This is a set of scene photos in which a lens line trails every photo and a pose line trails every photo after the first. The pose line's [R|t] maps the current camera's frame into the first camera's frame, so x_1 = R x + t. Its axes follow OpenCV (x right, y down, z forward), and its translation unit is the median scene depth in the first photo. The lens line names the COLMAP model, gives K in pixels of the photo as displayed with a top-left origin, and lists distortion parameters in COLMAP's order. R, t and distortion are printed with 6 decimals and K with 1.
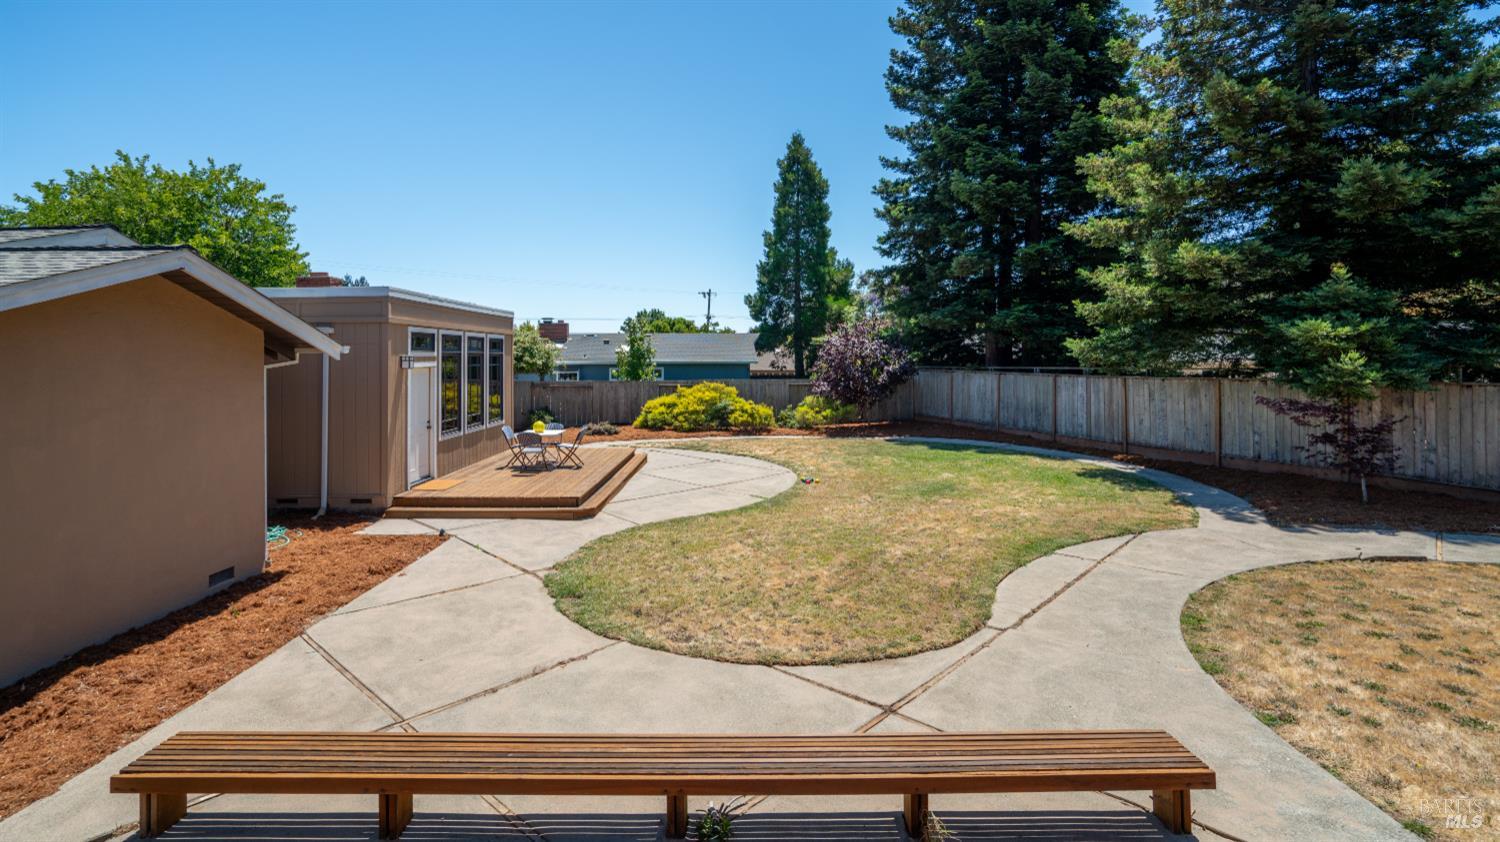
lens RADIAL K [[697.4, 0, 745.0], [0, 697.4, 422.8], [0, 0, 1]] dist [-0.007560, 0.002525]
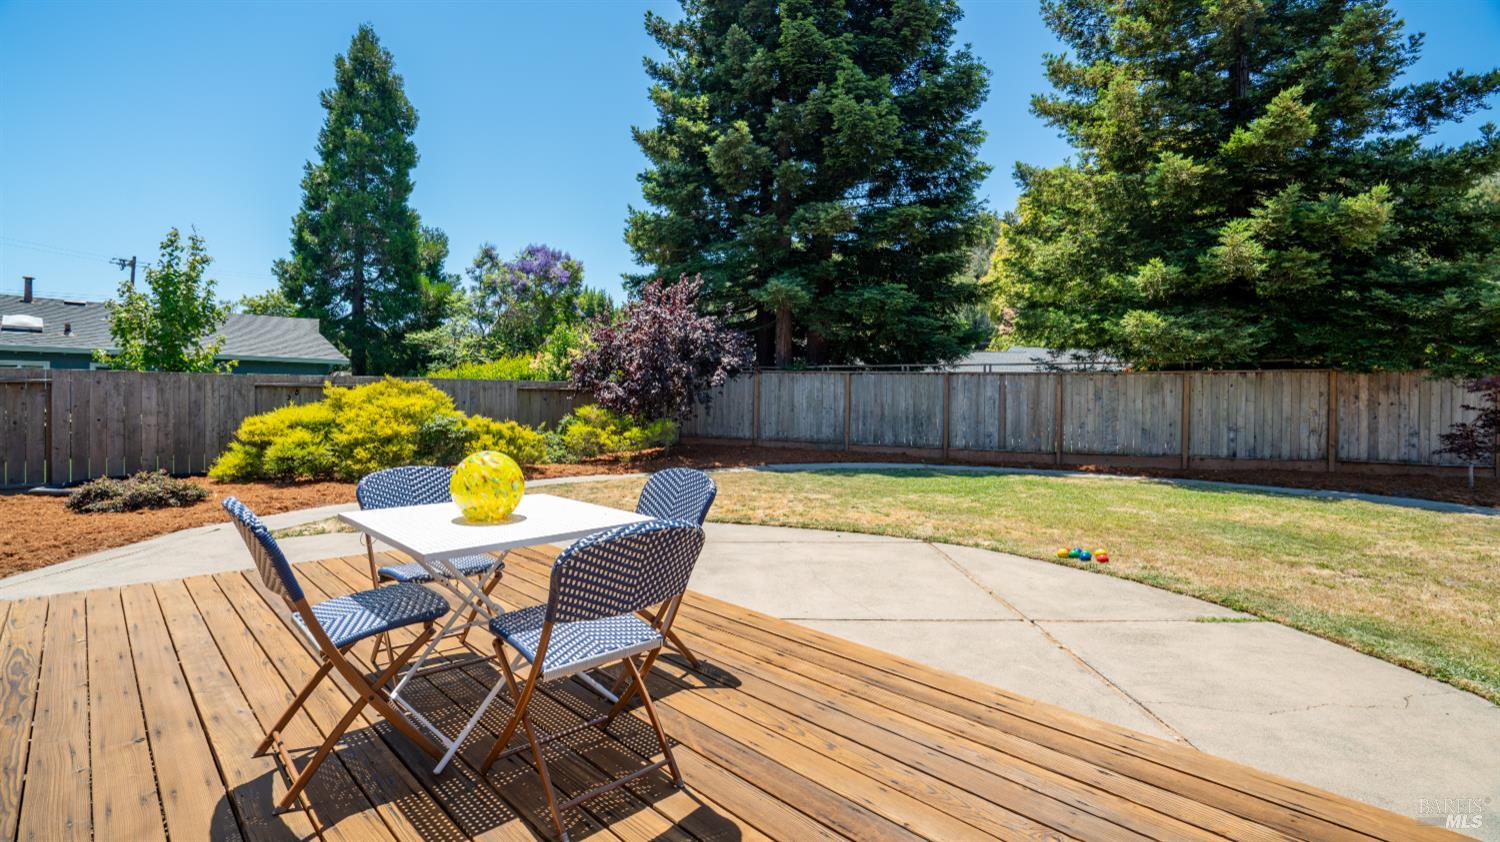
lens RADIAL K [[697.4, 0, 749.1], [0, 697.4, 405.2], [0, 0, 1]] dist [-0.007560, 0.002525]
pose [[0.693582, 0.005542, 0.720356, -0.282646], [0.053050, 0.996862, -0.058747, 0.002116], [-0.718421, 0.078960, 0.691112, 0.600026]]
